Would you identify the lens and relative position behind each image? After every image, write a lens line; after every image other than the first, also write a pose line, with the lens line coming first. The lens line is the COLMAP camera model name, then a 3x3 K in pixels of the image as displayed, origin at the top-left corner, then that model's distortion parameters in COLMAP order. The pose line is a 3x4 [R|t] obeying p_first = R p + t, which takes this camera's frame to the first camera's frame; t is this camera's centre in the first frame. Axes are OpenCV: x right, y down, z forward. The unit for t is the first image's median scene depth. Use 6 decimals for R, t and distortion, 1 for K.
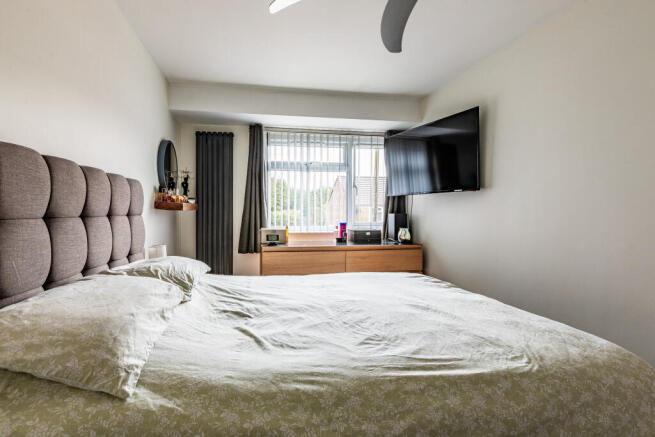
lens RADIAL K [[304.7, 0, 327.5], [0, 304.7, 212.8], [0, 0, 1]] dist [-0.002269, -0.000756]
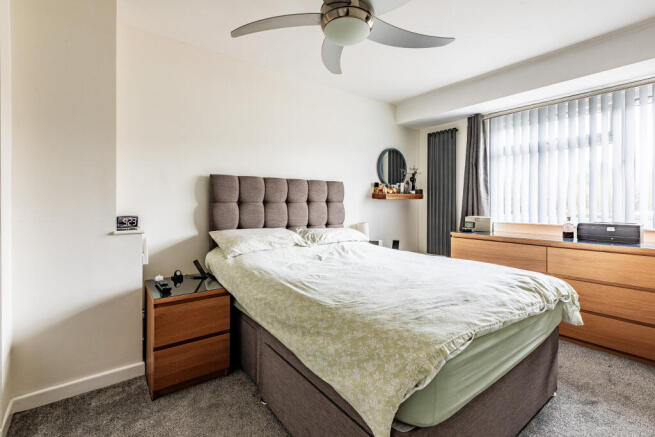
lens RADIAL K [[302.2, 0, 326.7], [0, 302.2, 203.0], [0, 0, 1]] dist [0.026597, -0.000145]
pose [[0.480413, 0.002226, -0.877040, 0.459596], [0.000152, 0.999997, 0.002621, 0.004510], [0.877042, -0.001392, 0.480411, 0.070231]]
